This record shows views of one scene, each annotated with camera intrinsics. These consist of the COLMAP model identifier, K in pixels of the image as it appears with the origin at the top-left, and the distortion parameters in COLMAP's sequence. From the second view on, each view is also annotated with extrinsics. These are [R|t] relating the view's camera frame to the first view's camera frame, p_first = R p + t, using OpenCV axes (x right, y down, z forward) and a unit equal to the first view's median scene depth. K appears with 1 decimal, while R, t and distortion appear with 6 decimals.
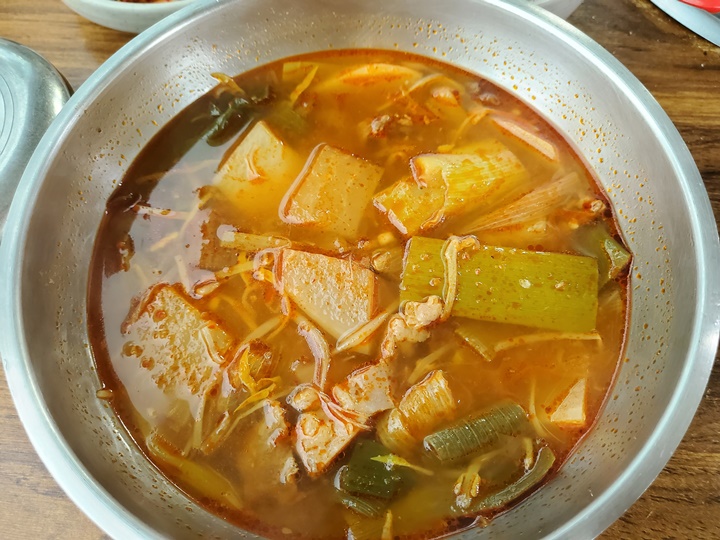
lens RADIAL K [[586.2, 0, 360.4], [0, 586.2, 286.1], [0, 0, 1]] dist [-0.012158, 0.004358]
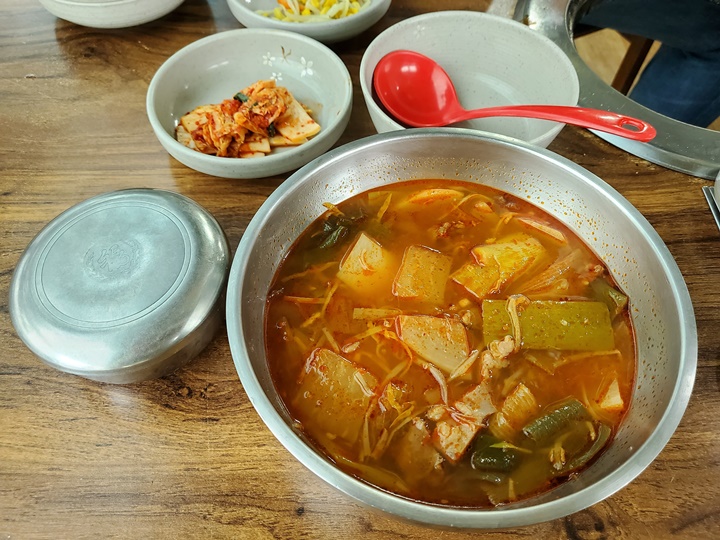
lens RADIAL K [[586.2, 0, 360.4], [0, 586.2, 286.1], [0, 0, 1]] dist [-0.012158, 0.004358]
pose [[0.990954, -0.088295, 0.101066, -0.374117], [0.105432, 0.978143, -0.179222, 0.117070], [-0.083033, 0.188256, 0.978604, -0.433698]]
